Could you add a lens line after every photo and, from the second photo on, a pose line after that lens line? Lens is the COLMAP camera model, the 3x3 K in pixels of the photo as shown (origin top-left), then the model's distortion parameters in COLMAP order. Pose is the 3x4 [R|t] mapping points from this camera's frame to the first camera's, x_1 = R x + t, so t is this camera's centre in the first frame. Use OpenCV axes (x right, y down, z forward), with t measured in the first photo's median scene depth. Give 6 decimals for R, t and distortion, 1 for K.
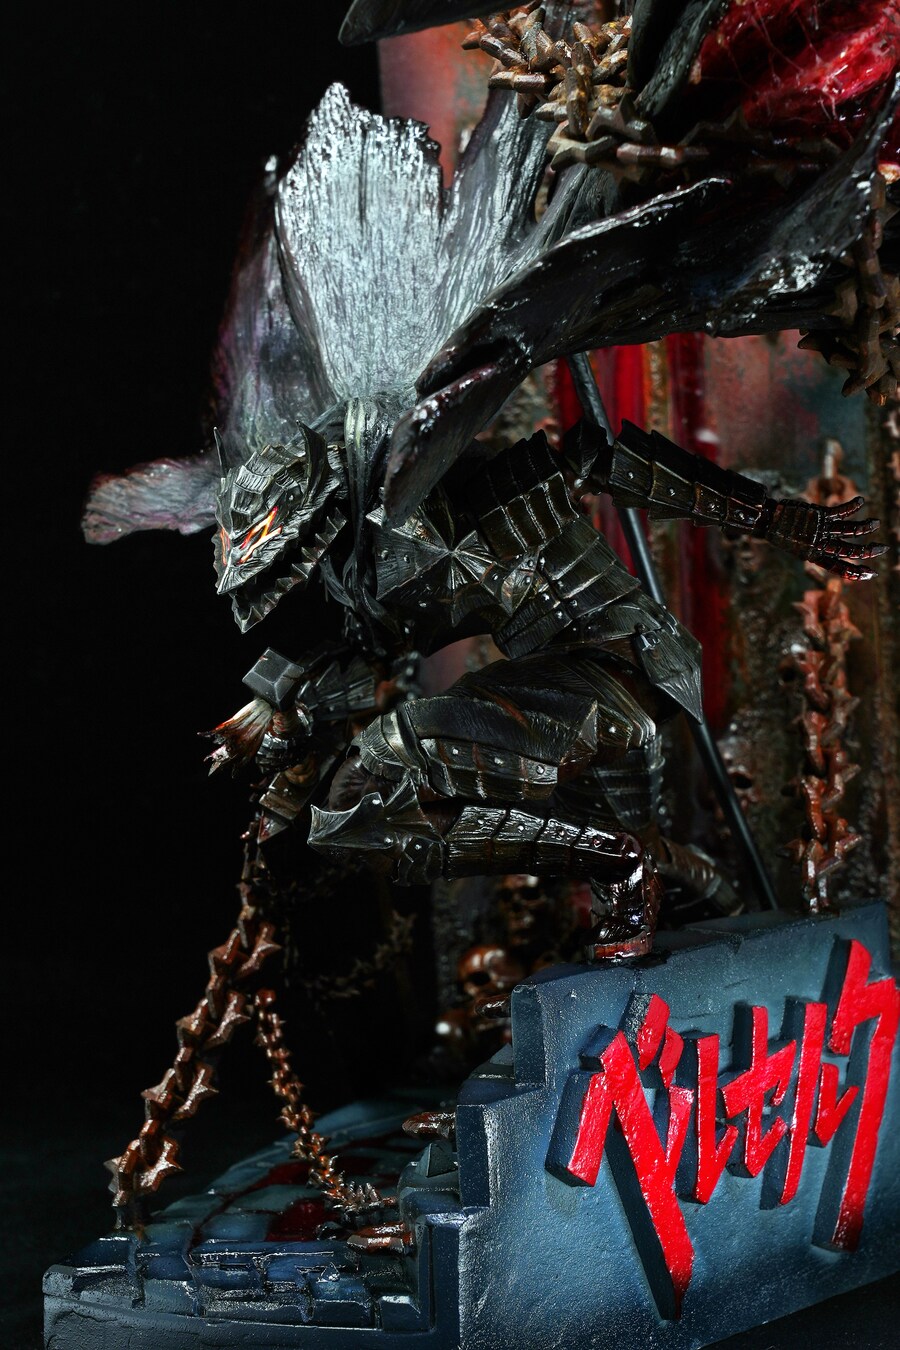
lens RADIAL K [[3910.5, 0, 436.4], [0, 3910.5, 667.0], [0, 0, 1]] dist [0.217181, 0.000000]
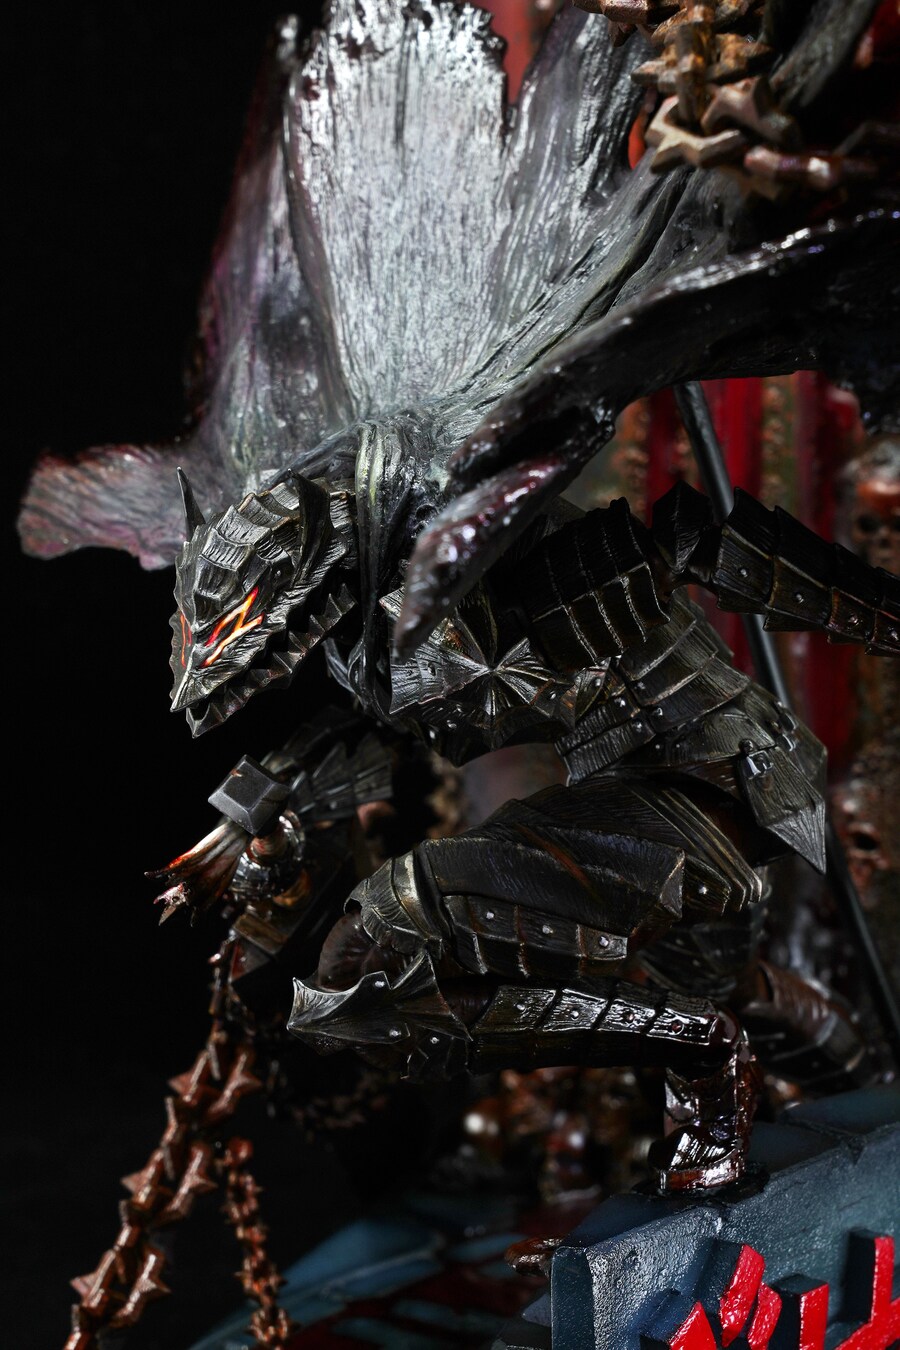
lens RADIAL K [[3910.5, 0, 444.1], [0, 3910.5, 676.2], [0, 0, 1]] dist [0.217181, 0.000000]
pose [[0.999155, 0.037386, -0.017048, 0.006983], [-0.035351, 0.993620, 0.107099, -0.100878], [0.020943, -0.106405, 0.994102, 0.262976]]
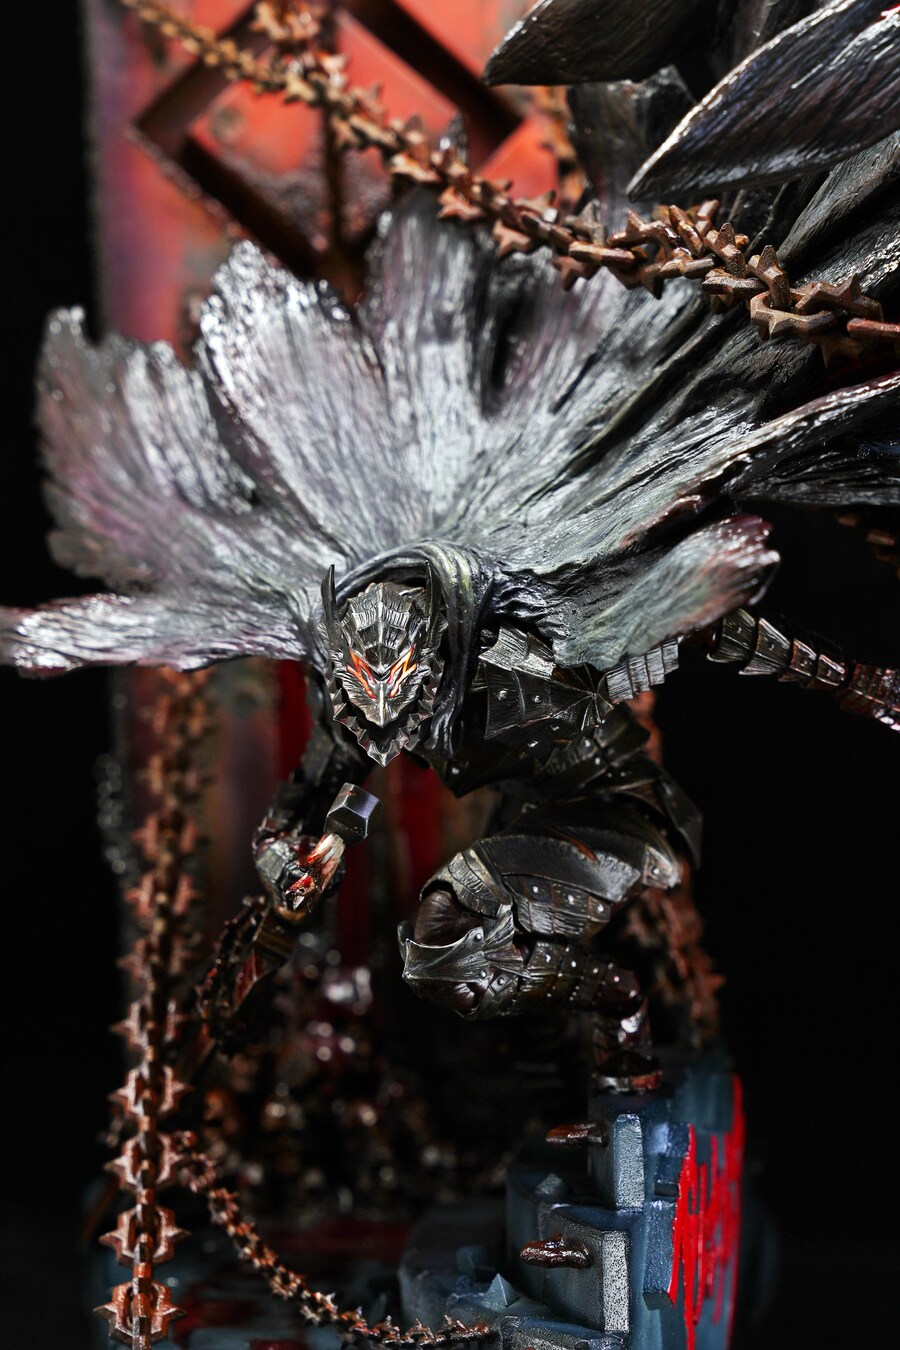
lens RADIAL K [[3568.9, 0, 443.1], [0, 3568.9, 667.3], [0, 0, 1]] dist [0.195915, 0.000000]
pose [[0.888341, 0.047669, 0.456703, -0.443412], [-0.019661, 0.997633, -0.065887, 0.025457], [-0.458763, 0.049551, 0.887176, 0.167928]]
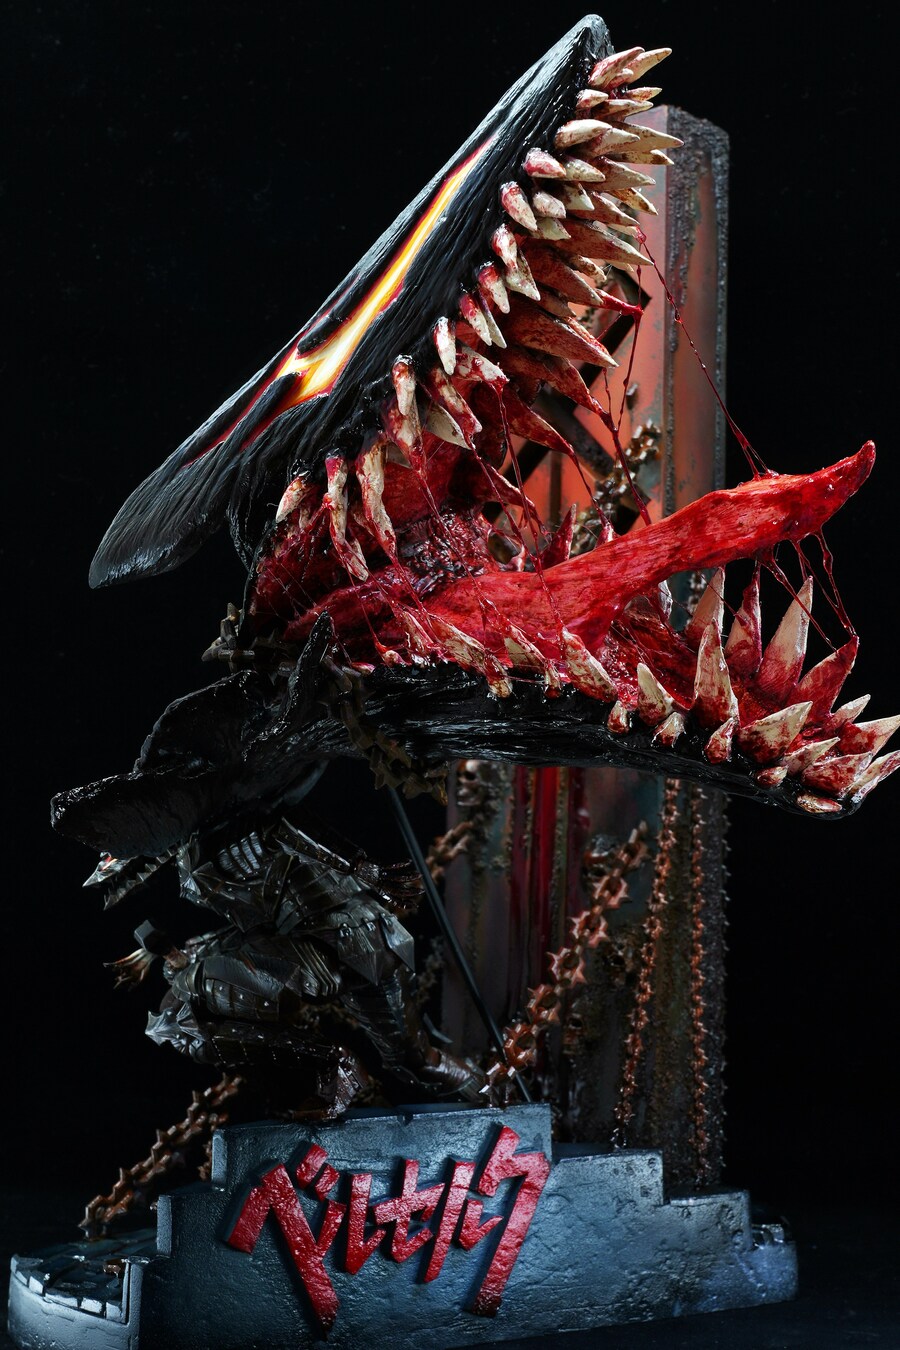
lens RADIAL K [[2204.5, 0, 456.8], [0, 2204.5, 674.0], [0, 0, 1]] dist [0.014977, 0.000000]
pose [[0.909217, 0.038919, -0.414500, 0.489951], [-0.078322, 0.993834, -0.078485, -0.047503], [0.408889, 0.103824, 0.906659, 0.142422]]
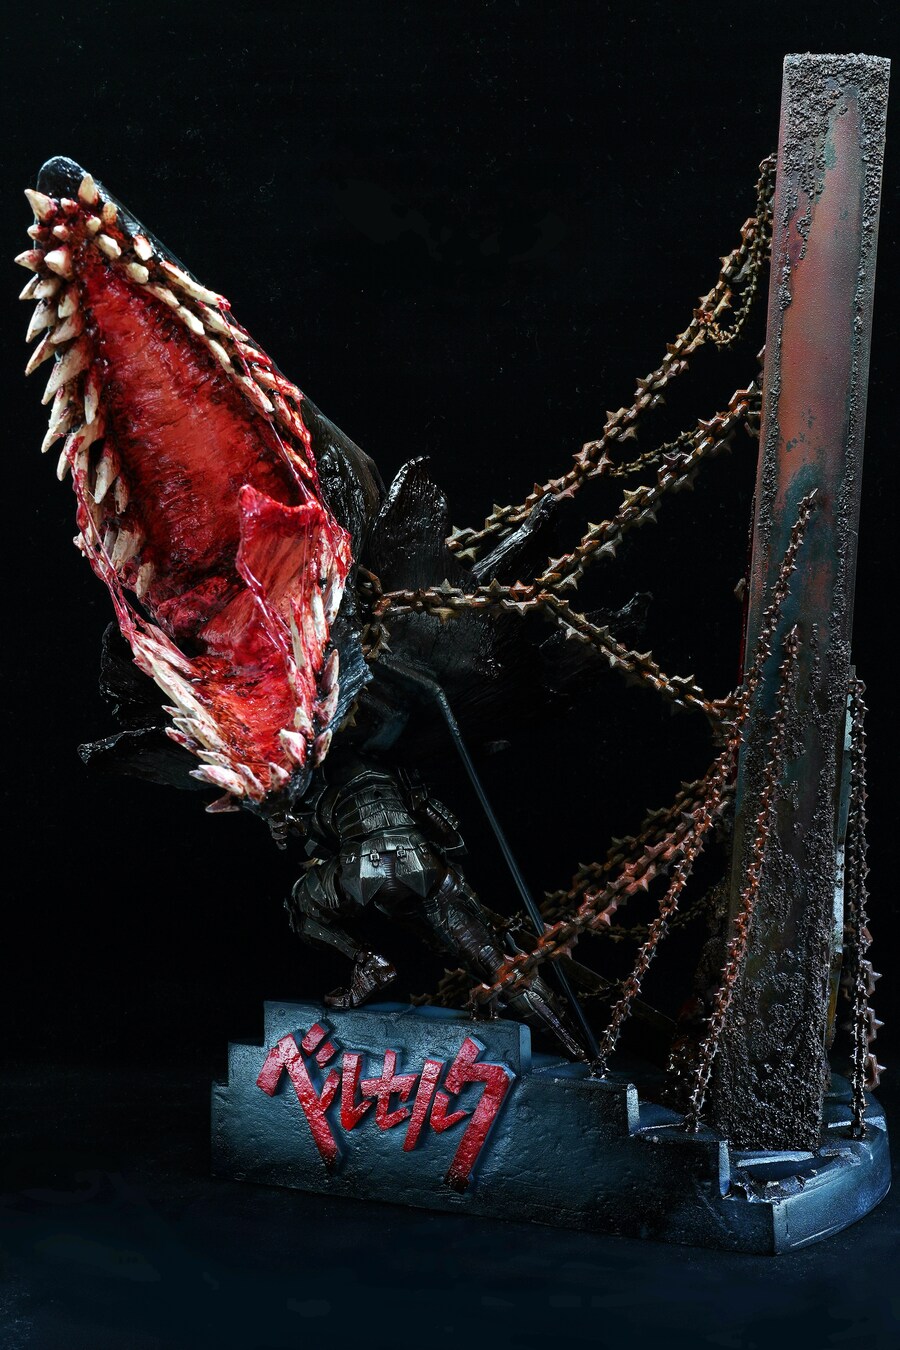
lens RADIAL K [[2034.5, 0, 464.1], [0, 2034.5, 686.4], [0, 0, 1]] dist [-0.009712, 0.000000]
pose [[0.207938, 0.109828, -0.971957, 1.113082], [-0.062507, 0.993137, 0.098849, -0.210751], [0.976143, 0.040200, 0.213376, 0.822770]]
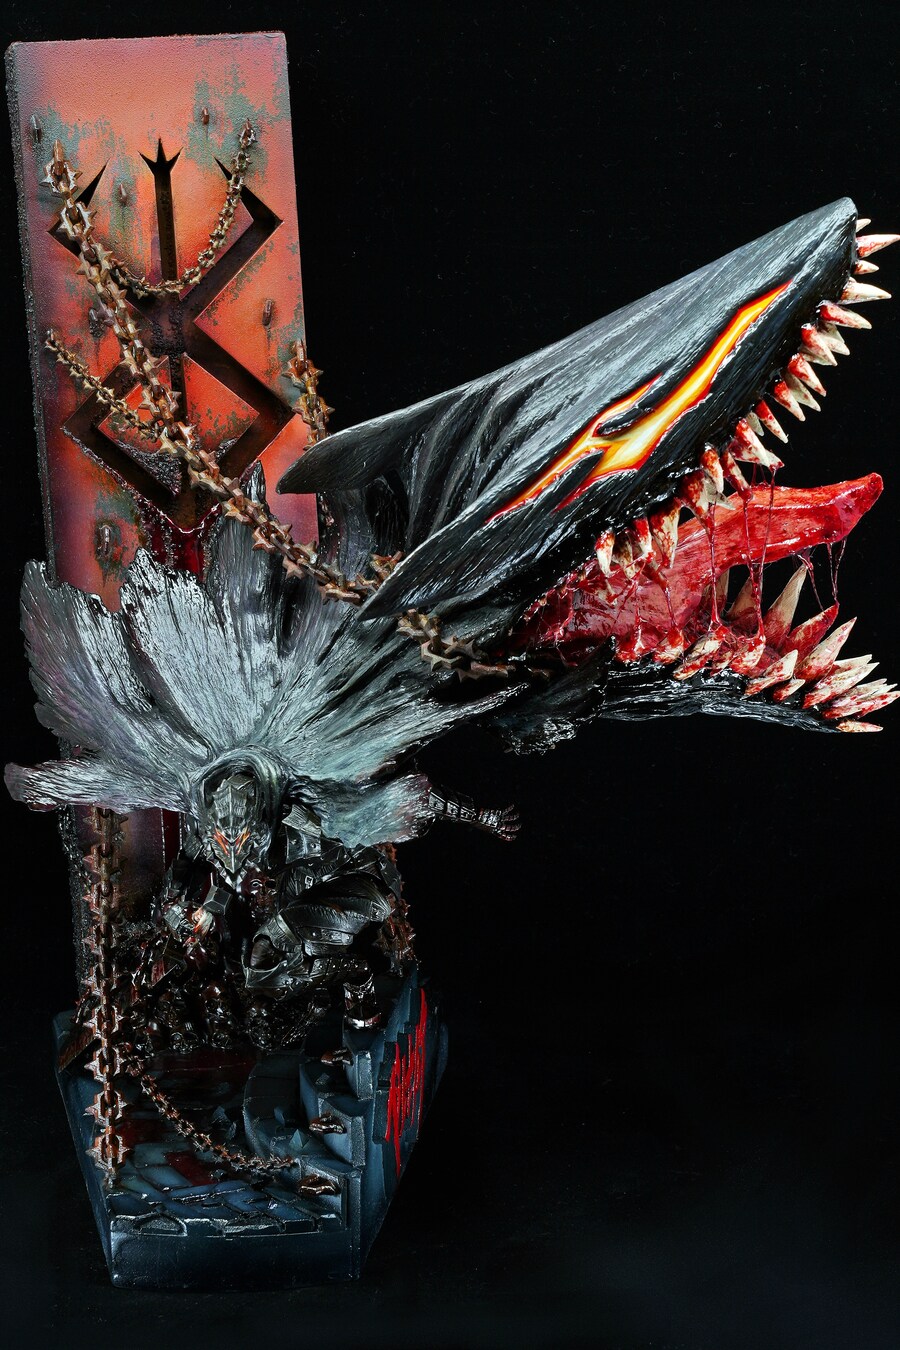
lens RADIAL K [[3202.3, 0, 406.3], [0, 3202.3, 682.2], [0, 0, 1]] dist [0.155807, 0.000000]
pose [[0.857444, -0.050908, 0.512053, -0.761814], [-0.002476, 0.994675, 0.103035, -0.266272], [-0.514571, -0.089614, 0.852752, -0.381551]]
